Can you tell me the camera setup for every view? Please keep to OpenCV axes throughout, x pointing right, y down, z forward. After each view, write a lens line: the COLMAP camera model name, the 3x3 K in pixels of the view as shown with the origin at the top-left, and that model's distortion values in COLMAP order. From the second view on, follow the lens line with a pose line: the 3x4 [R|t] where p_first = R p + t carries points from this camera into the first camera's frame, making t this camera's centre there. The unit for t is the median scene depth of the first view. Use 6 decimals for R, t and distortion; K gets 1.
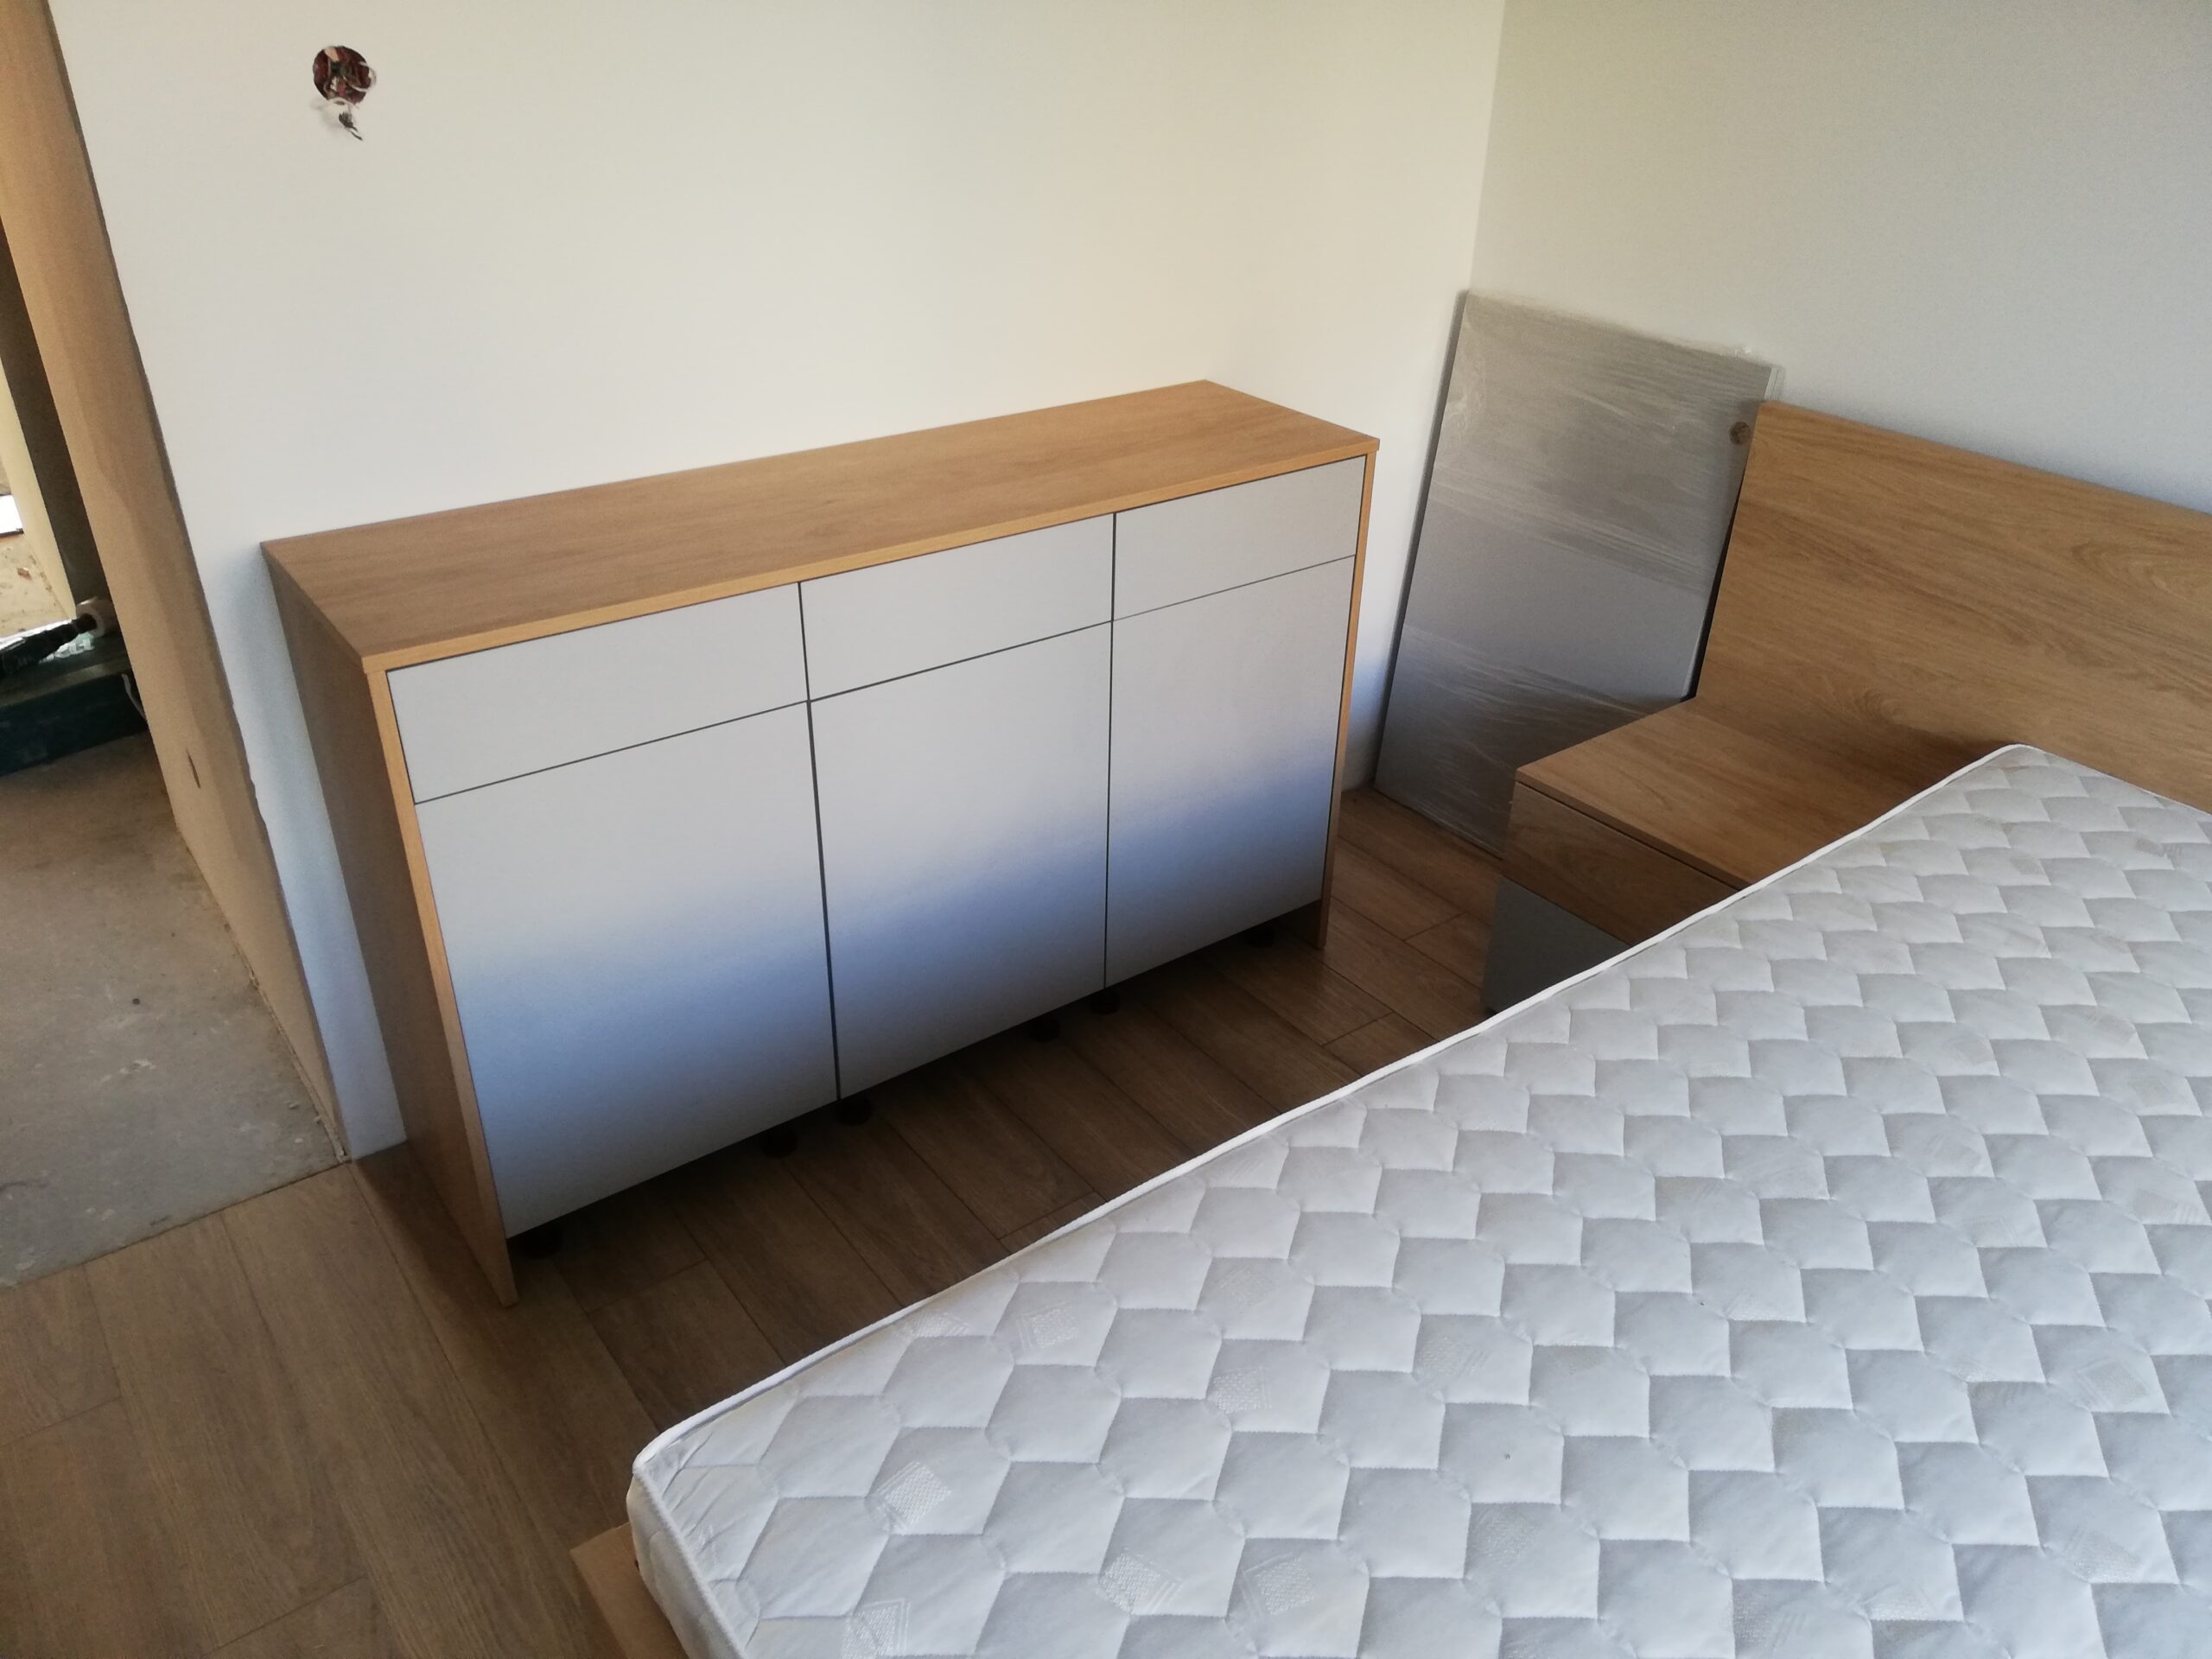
lens RADIAL K [[1643.3, 0, 1134.8], [0, 1643.3, 816.9], [0, 0, 1]] dist [0.077944, -0.106255]
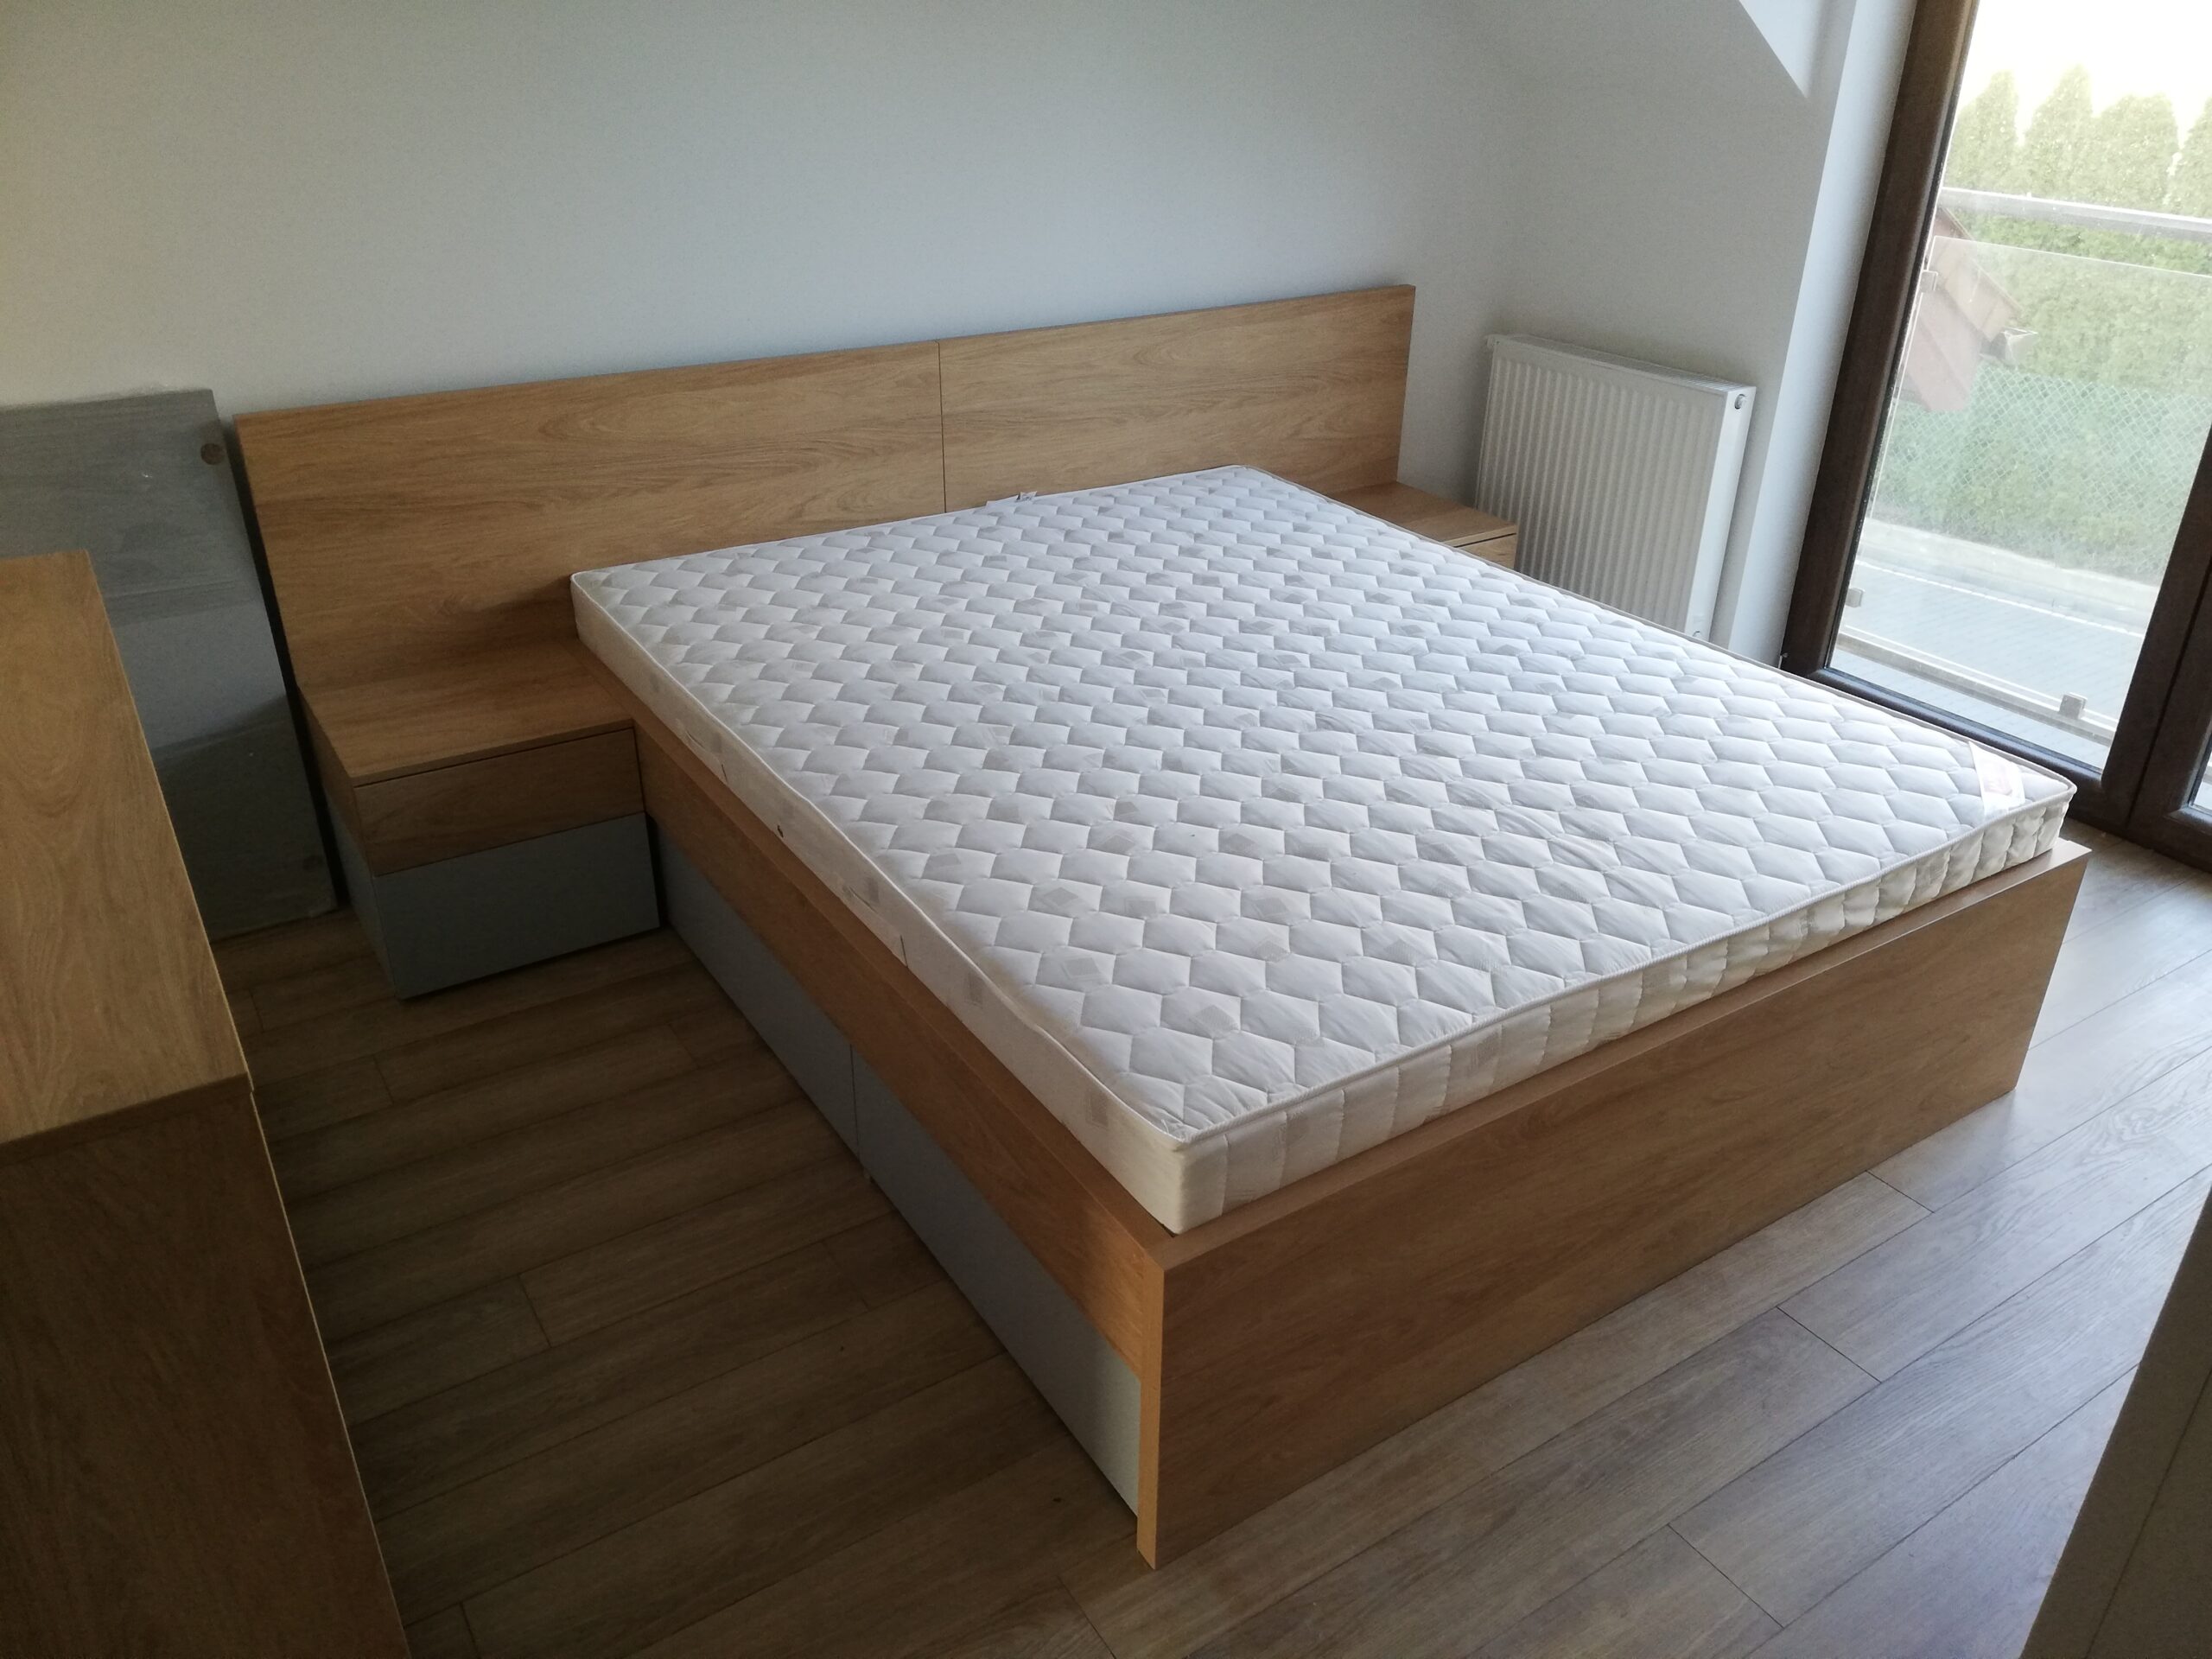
lens RADIAL K [[1643.3, 0, 1134.8], [0, 1643.3, 816.9], [0, 0, 1]] dist [0.077944, -0.106255]
pose [[0.065022, -0.484309, 0.872477, -0.766124], [0.474340, 0.784233, 0.399974, -0.223369], [-0.877937, 0.387844, 0.280720, 0.292121]]
